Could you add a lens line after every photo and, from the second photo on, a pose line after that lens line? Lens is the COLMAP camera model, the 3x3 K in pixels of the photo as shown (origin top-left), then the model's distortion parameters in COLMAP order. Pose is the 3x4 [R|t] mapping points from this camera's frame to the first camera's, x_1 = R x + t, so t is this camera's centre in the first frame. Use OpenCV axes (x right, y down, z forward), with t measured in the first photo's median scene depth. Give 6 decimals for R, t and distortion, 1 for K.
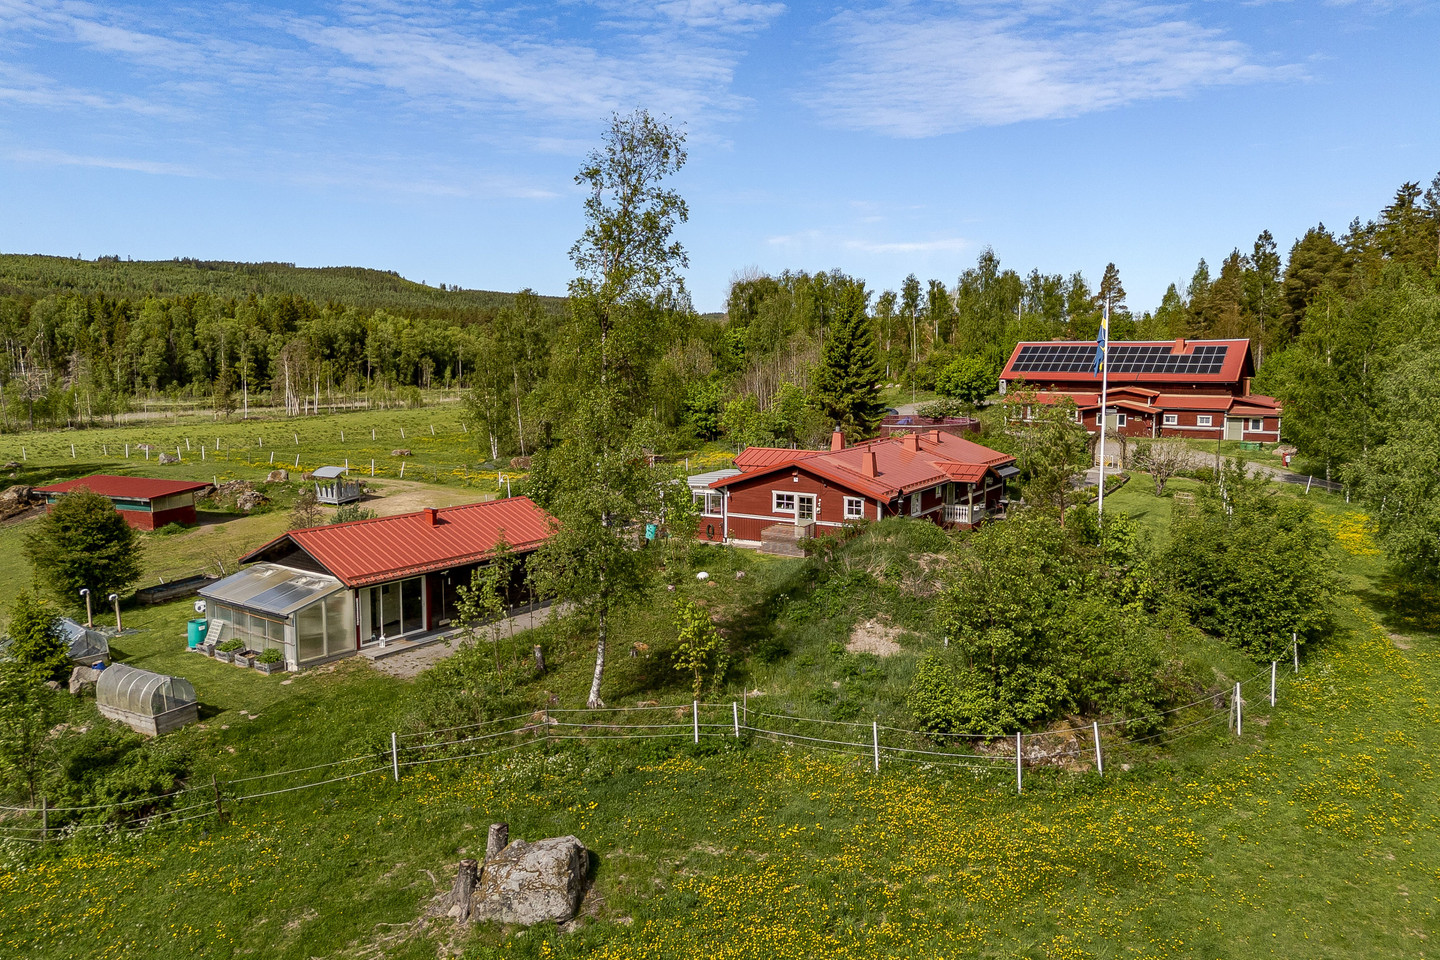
lens RADIAL K [[1030.2, 0, 723.7], [0, 1030.2, 460.1], [0, 0, 1]] dist [0.066091, -0.079341]
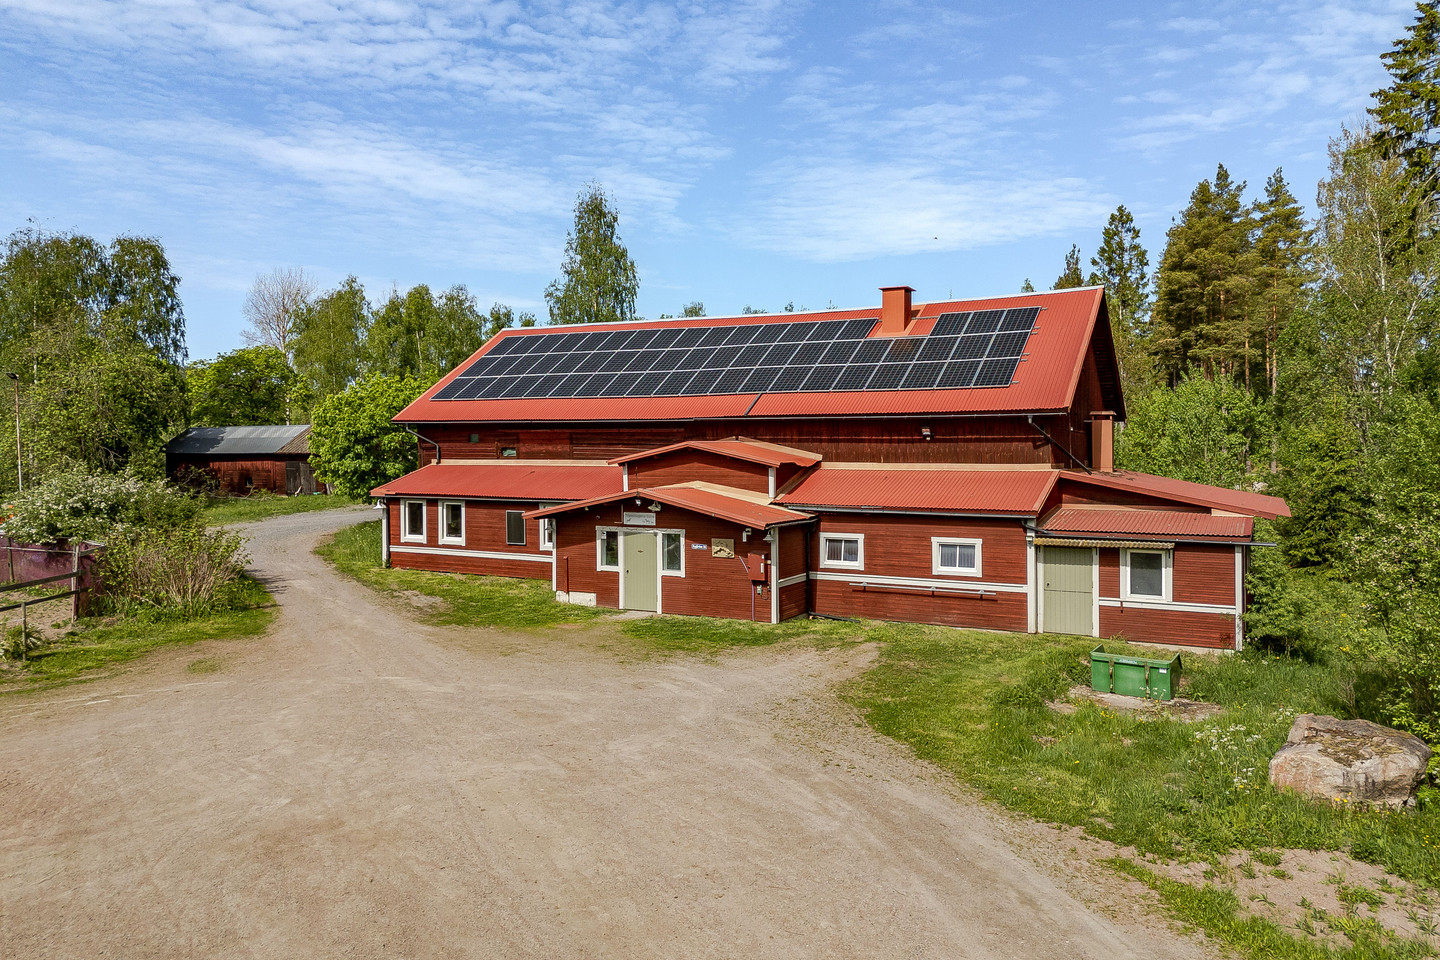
lens RADIAL K [[1030.2, 0, 723.7], [0, 1030.2, 460.1], [0, 0, 1]] dist [0.066091, -0.079341]
pose [[0.993310, 0.006220, 0.115315, 0.363499], [0.005996, 0.994423, -0.105292, -0.034080], [-0.115327, 0.105279, 0.987733, 0.727325]]
